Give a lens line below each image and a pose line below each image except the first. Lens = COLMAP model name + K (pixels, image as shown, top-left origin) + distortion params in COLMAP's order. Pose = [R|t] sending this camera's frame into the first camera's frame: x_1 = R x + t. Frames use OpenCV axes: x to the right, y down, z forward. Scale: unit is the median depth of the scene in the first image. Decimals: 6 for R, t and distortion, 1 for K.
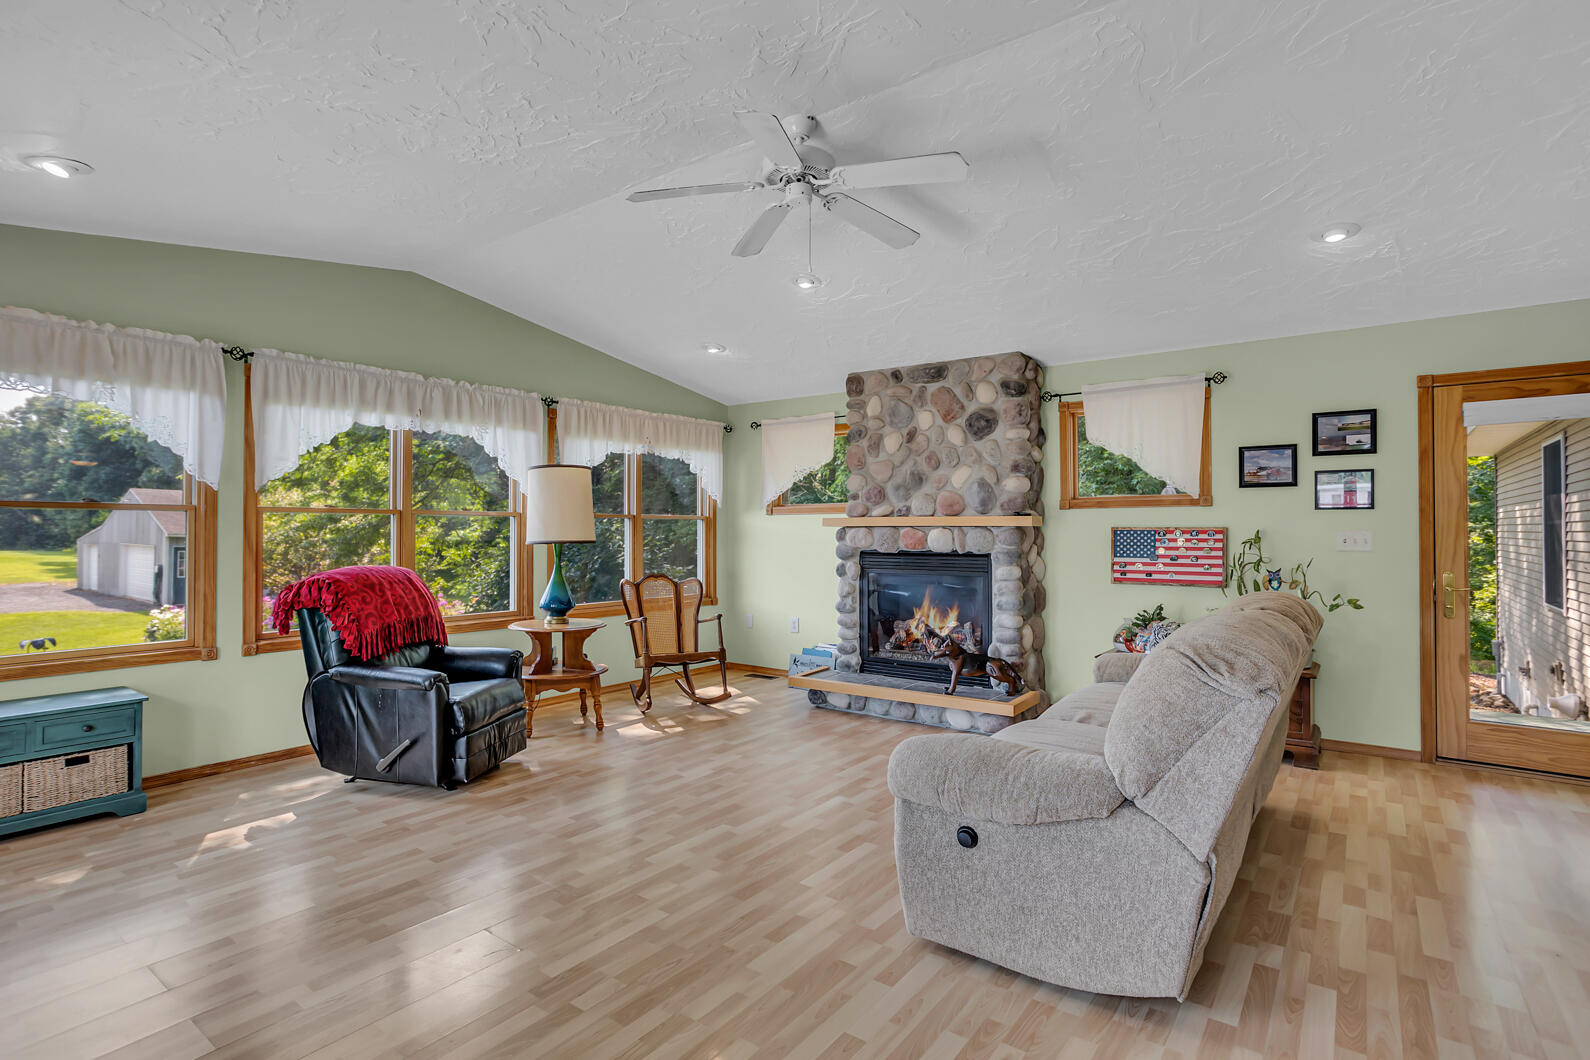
lens RADIAL K [[806.4, 0, 795.0], [0, 806.4, 530.0], [0, 0, 1]] dist [-0.045972, 0.023398]
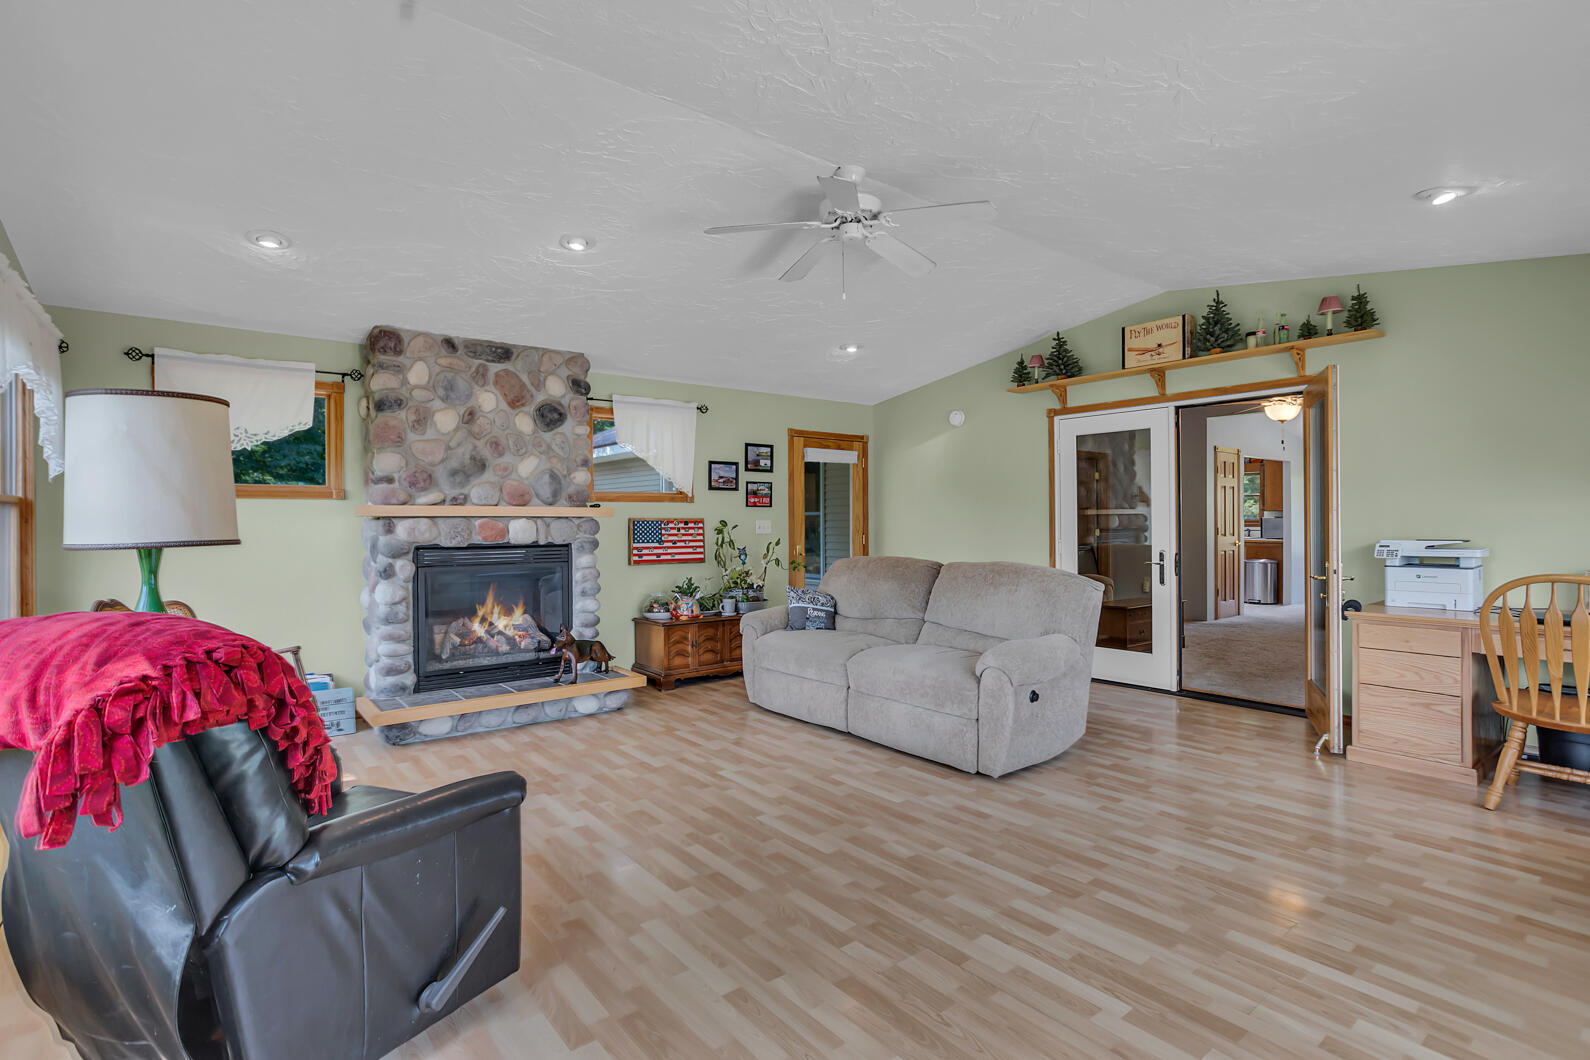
lens RADIAL K [[772.2, 0, 814.1], [0, 772.2, 519.3], [0, 0, 1]] dist [-0.045768, 0.019109]
pose [[0.232312, 0.002046, 0.972639, -0.639885], [0.004137, 0.999987, -0.003091, 0.002748], [-0.972633, 0.004742, 0.232300, 0.458789]]
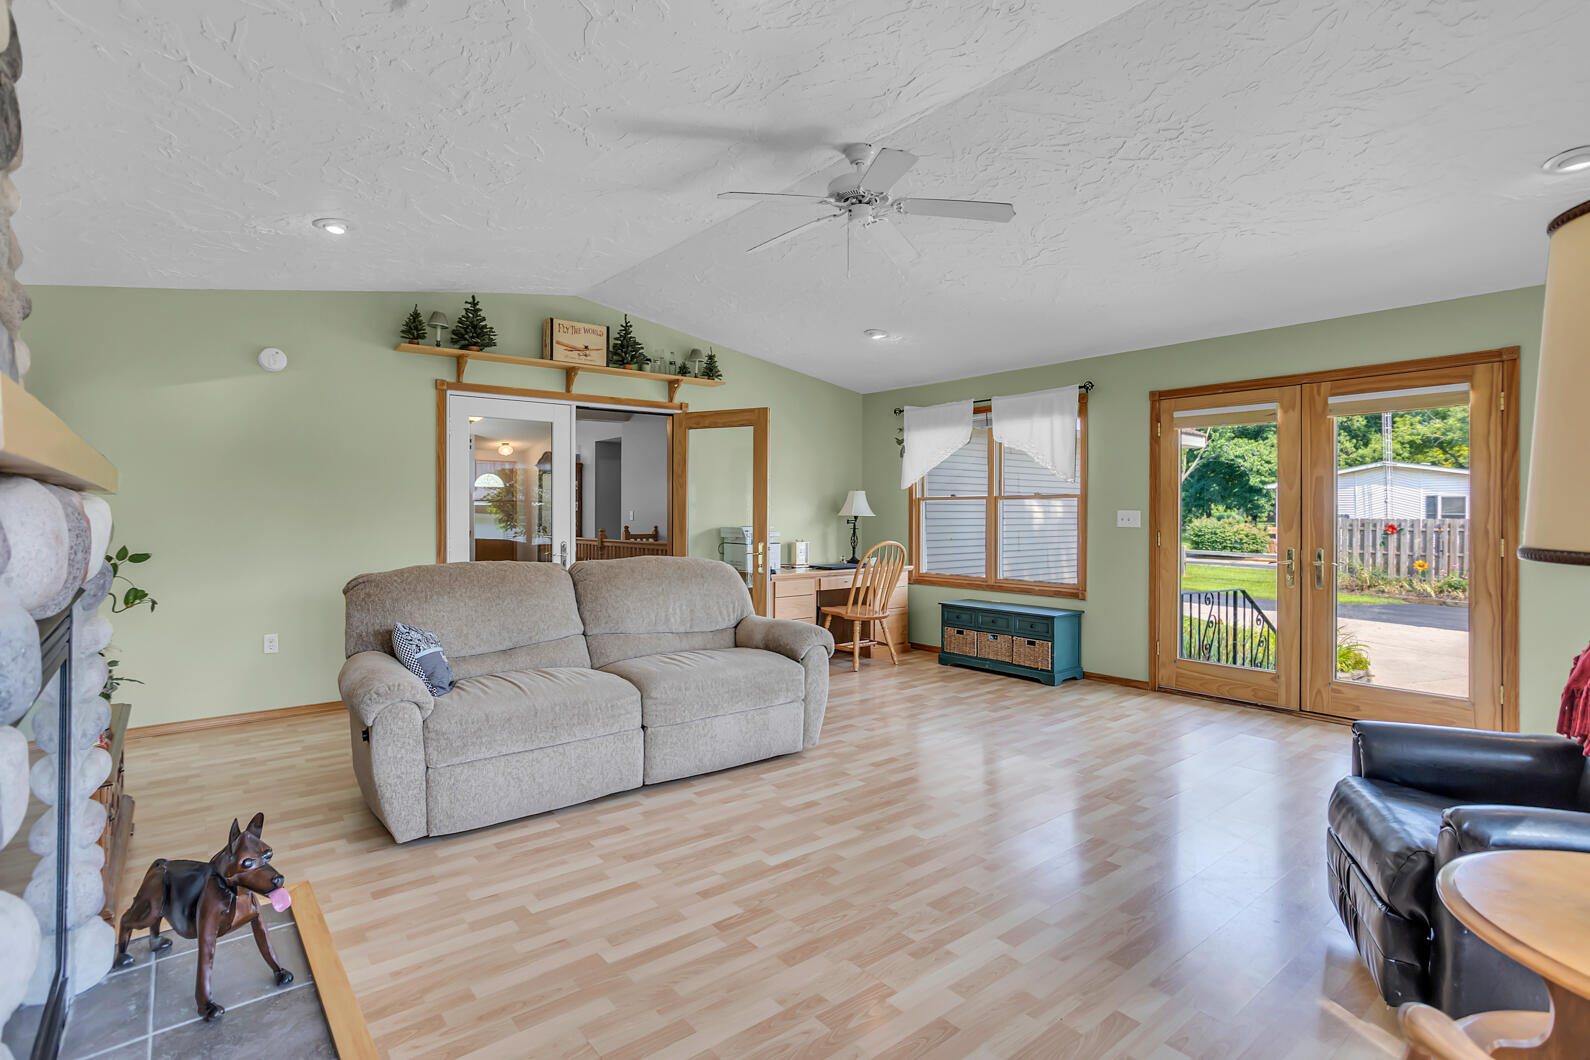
lens RADIAL K [[761.4, 0, 792.6], [0, 761.4, 509.8], [0, 0, 1]] dist [-0.042055, 0.017848]
pose [[-0.967890, 0.001933, 0.251368, -0.100969], [0.000601, 0.999985, -0.005379, 0.004520], [-0.251375, -0.005055, -0.967877, 1.195707]]
